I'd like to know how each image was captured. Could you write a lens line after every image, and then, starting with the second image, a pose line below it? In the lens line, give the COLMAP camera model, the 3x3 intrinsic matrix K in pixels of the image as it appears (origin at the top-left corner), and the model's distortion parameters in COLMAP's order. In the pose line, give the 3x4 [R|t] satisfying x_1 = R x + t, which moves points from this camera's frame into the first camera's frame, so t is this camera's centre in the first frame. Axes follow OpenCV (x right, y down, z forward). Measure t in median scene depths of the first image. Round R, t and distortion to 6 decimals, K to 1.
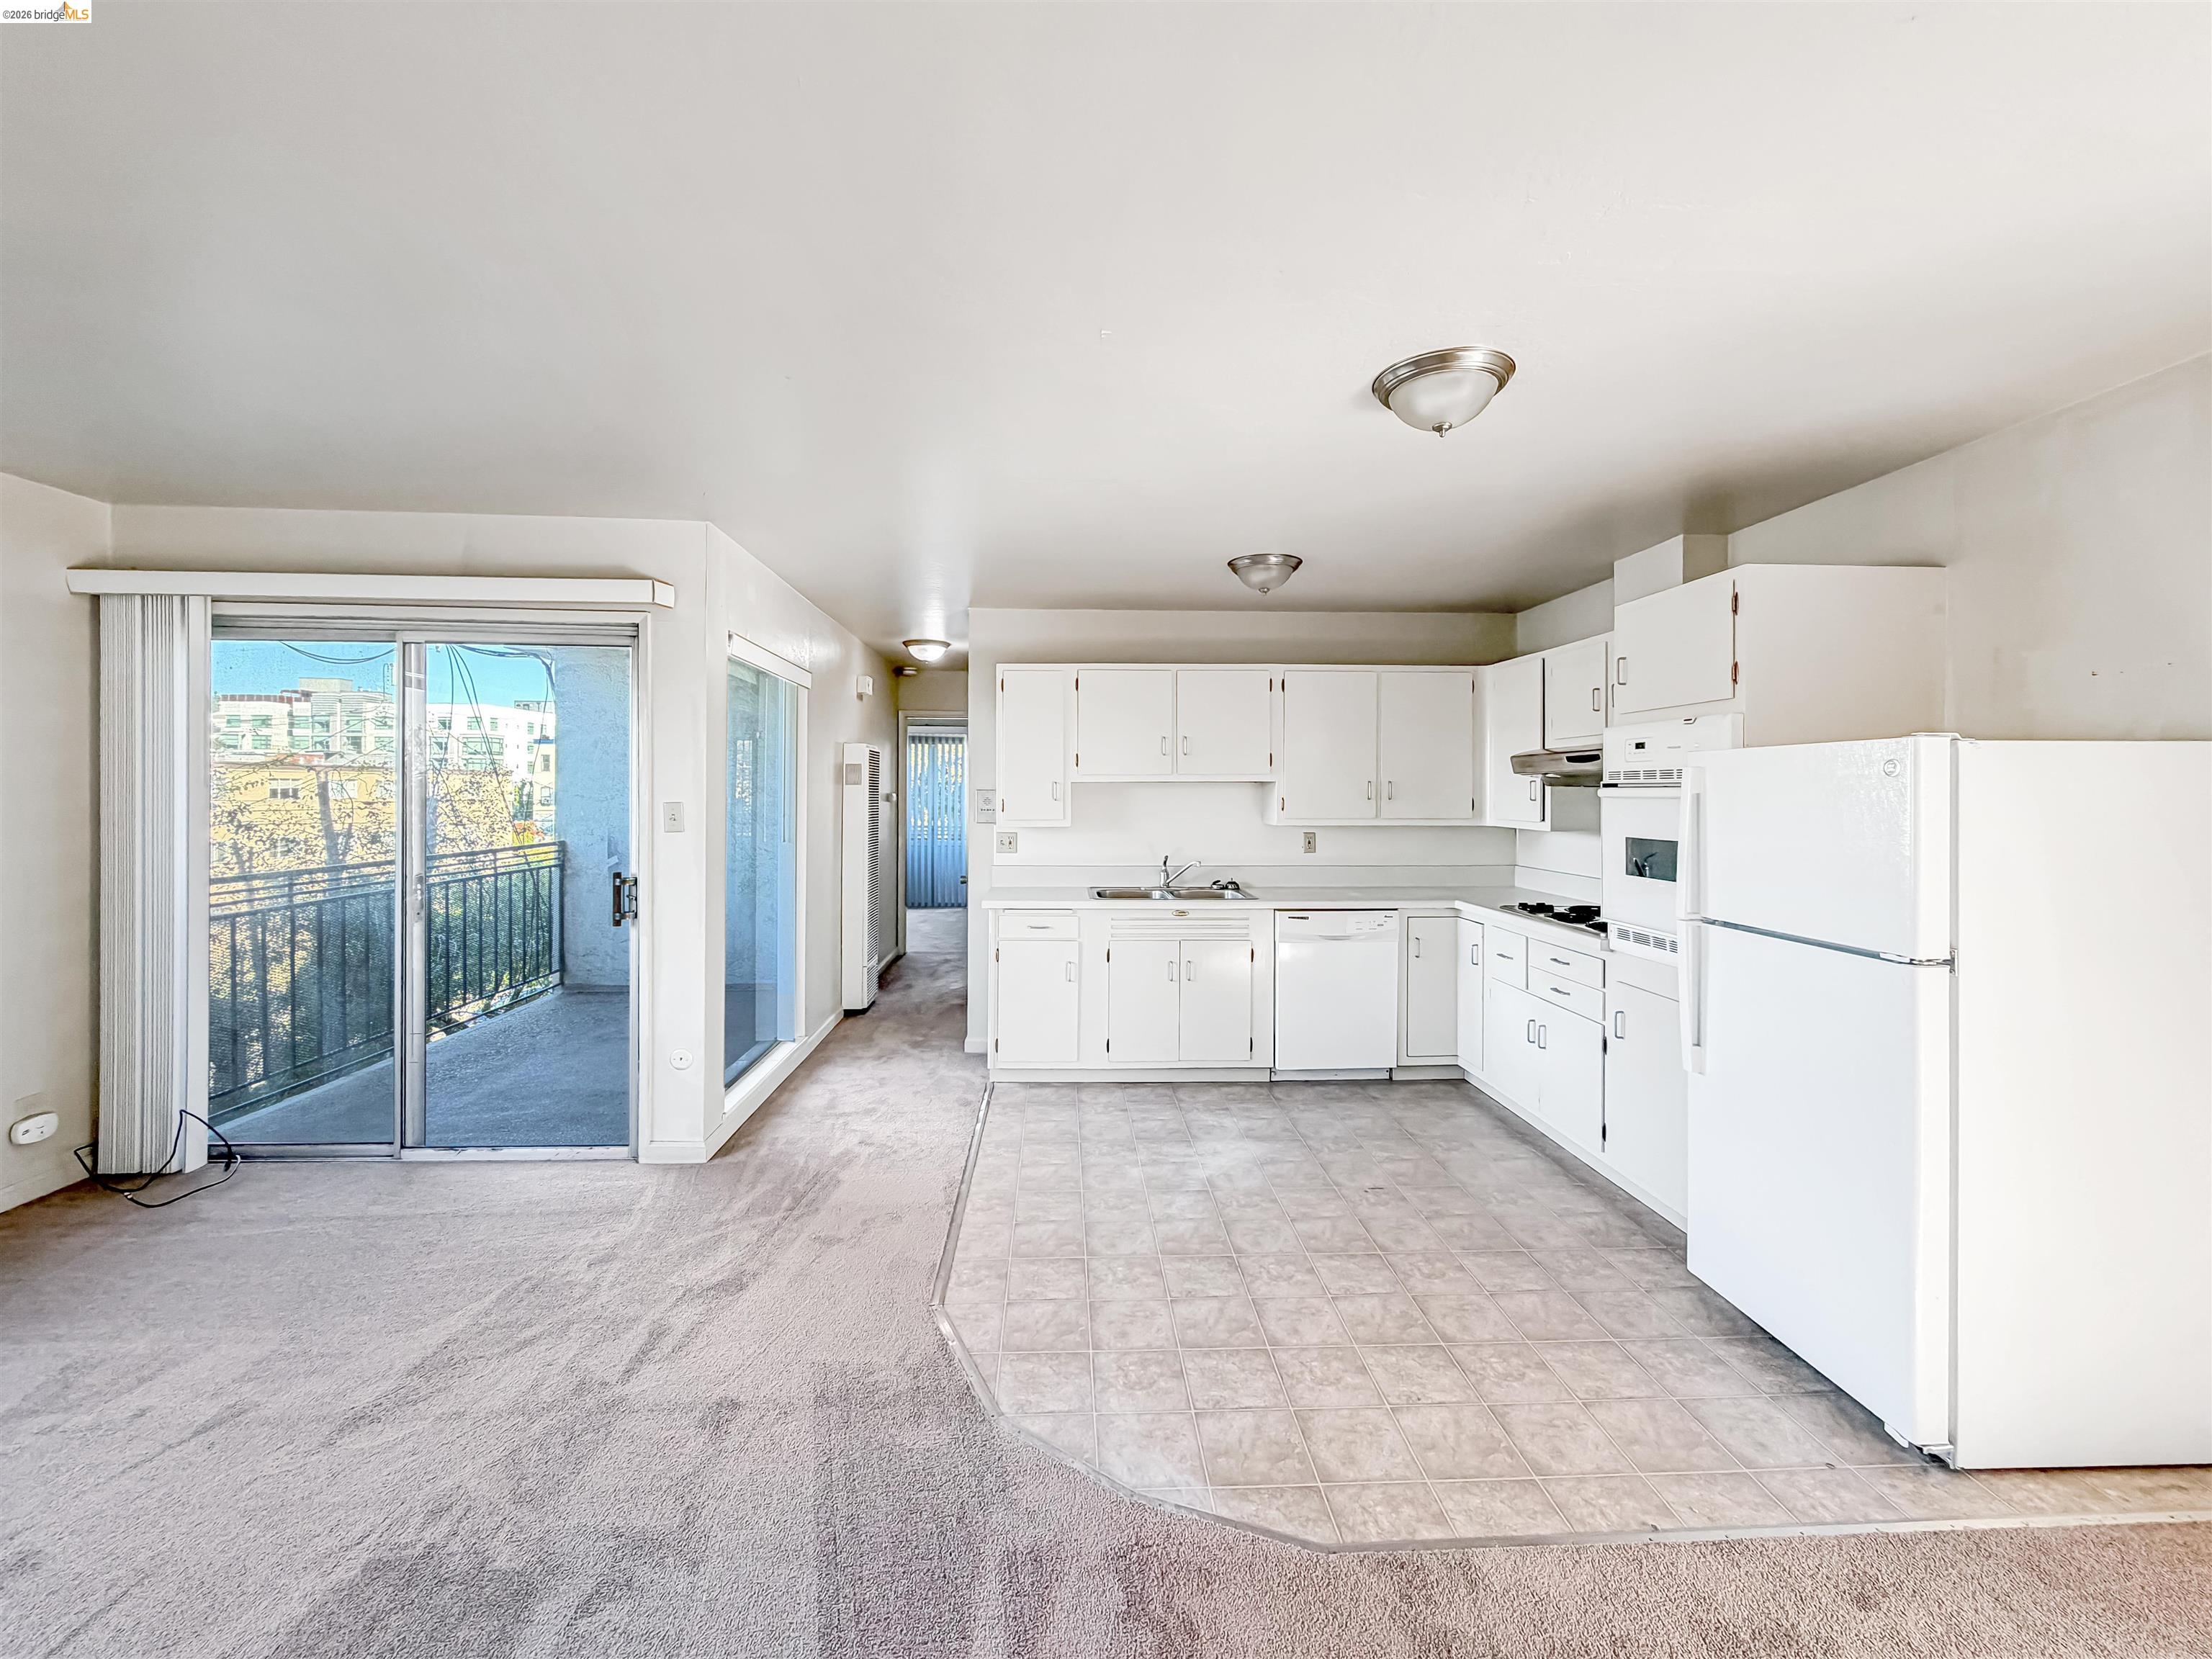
lens RADIAL K [[910.0, 0, 1096.1], [0, 910.0, 794.7], [0, 0, 1]] dist [-0.000568, -0.000289]
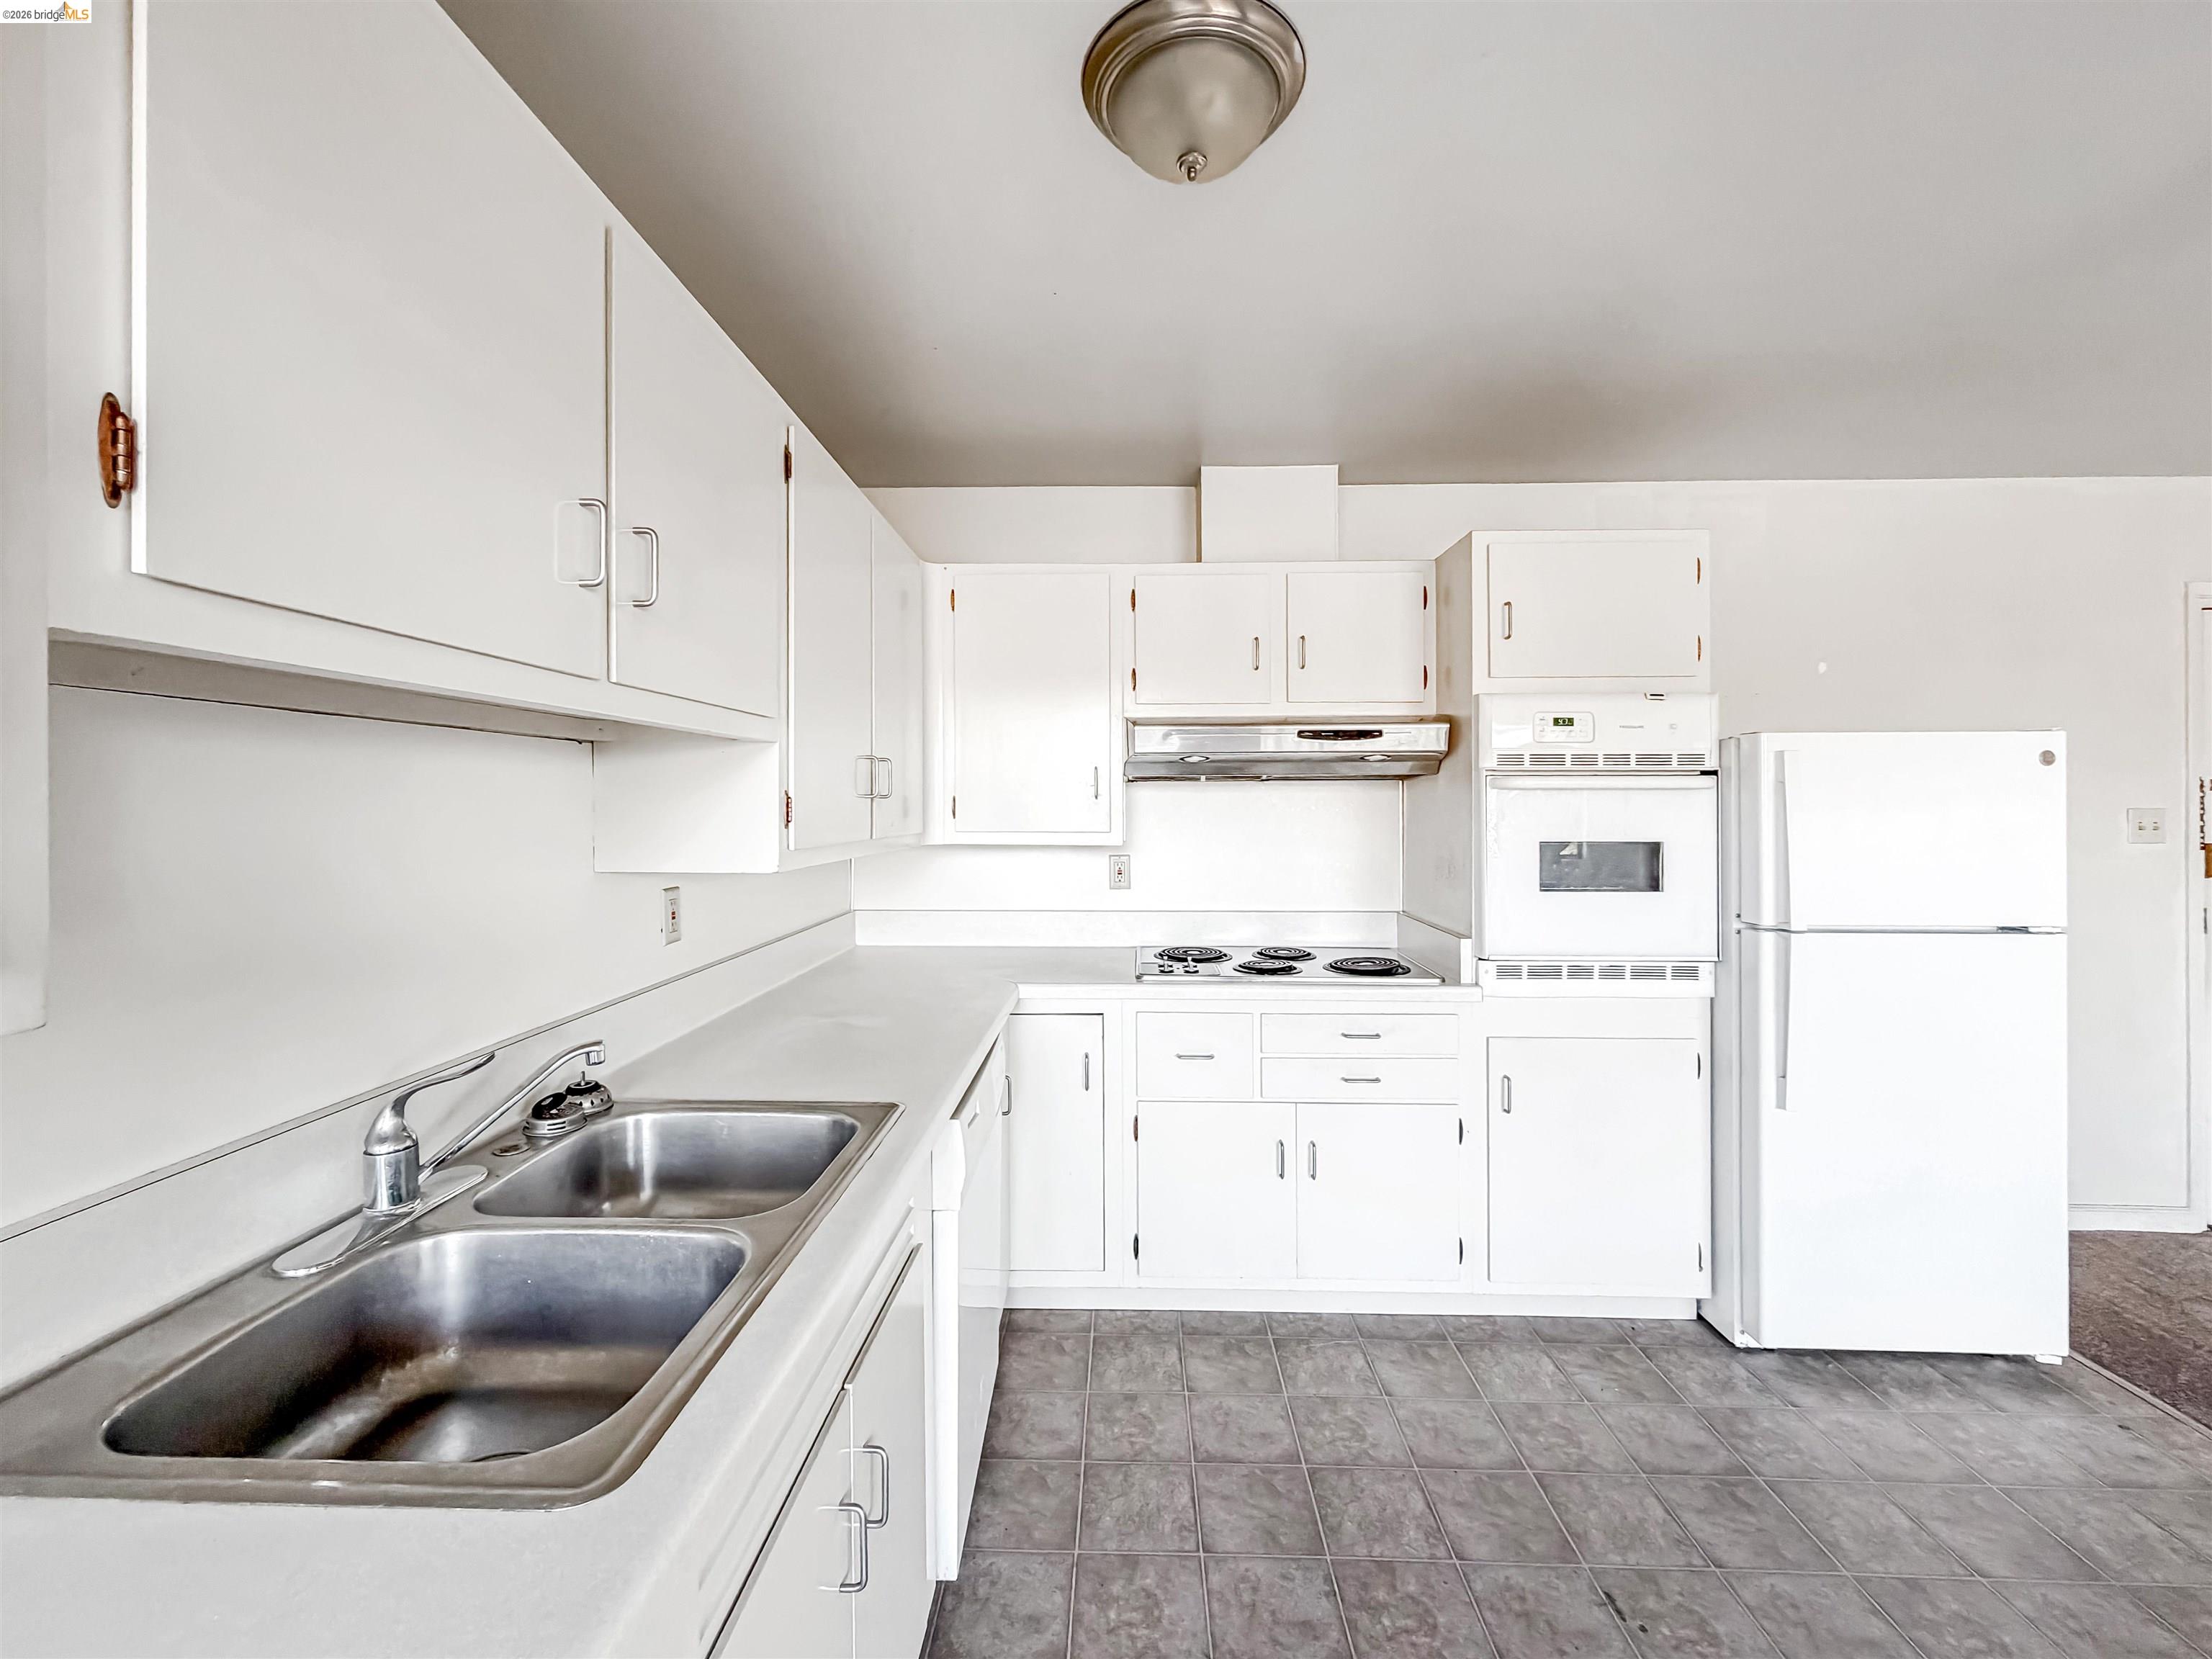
lens RADIAL K [[910.0, 0, 1096.1], [0, 910.0, 794.7], [0, 0, 1]] dist [-0.000568, -0.000289]
pose [[0.070247, 0.006026, 0.997511, -0.196473], [0.001235, 0.999980, -0.006127, 0.012063], [-0.997529, 0.001663, 0.070238, 1.303099]]
